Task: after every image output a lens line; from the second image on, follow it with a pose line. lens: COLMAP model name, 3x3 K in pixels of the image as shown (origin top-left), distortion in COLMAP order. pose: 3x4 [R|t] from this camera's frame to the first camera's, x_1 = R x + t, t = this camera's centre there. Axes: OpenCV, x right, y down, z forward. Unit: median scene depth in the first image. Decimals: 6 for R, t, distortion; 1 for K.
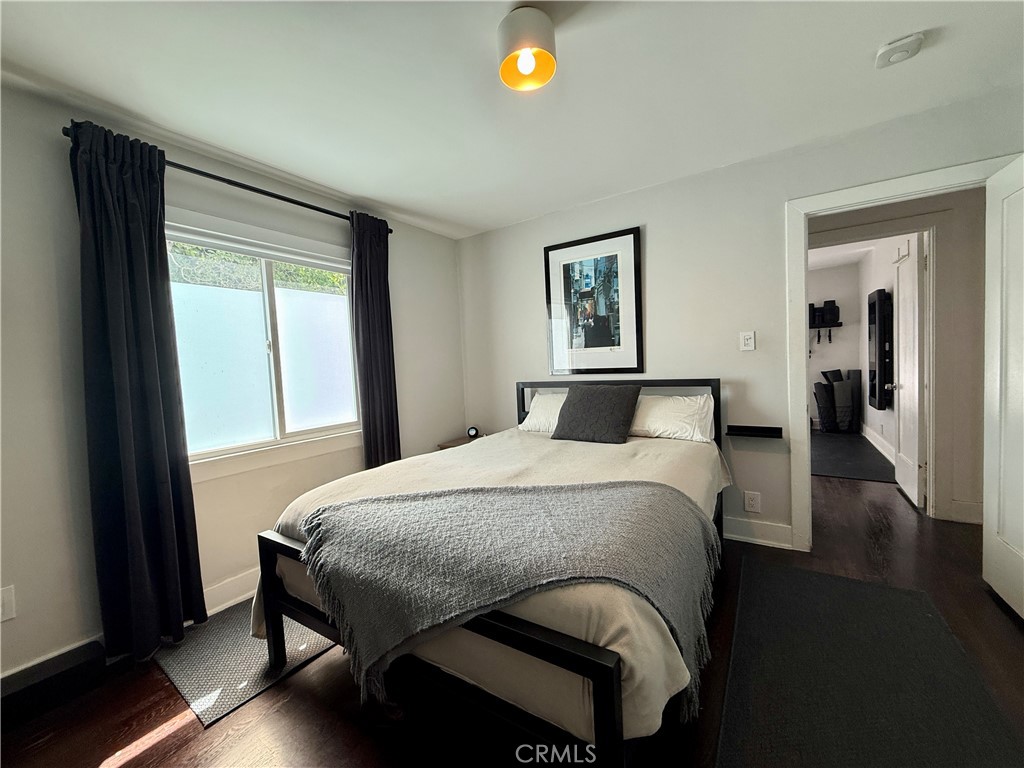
lens RADIAL K [[411.7, 0, 512.0], [0, 411.7, 384.0], [0, 0, 1]] dist [0.000237, 0.000050]
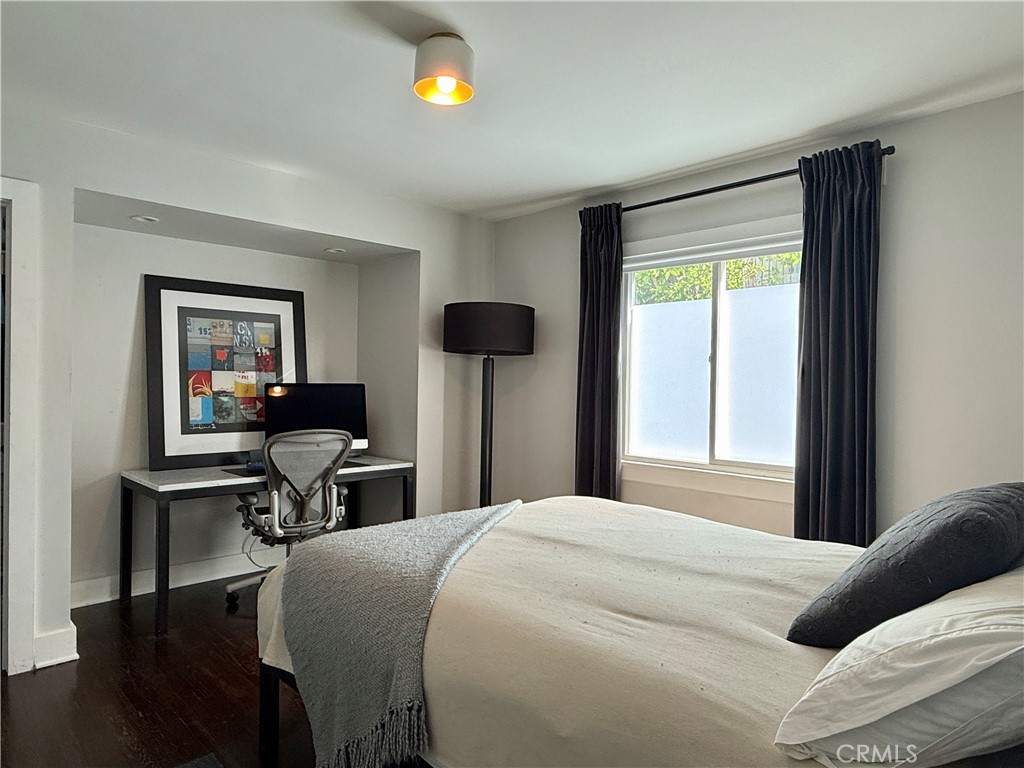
lens RADIAL K [[630.0, 0, 512.0], [0, 630.0, 384.0], [0, 0, 1]] dist [-0.001689, -0.000287]
pose [[-0.219682, 0.054069, -0.974072, 1.840998], [-0.053060, 0.996323, 0.067271, -0.231500], [0.974127, 0.066462, -0.216006, 1.925313]]
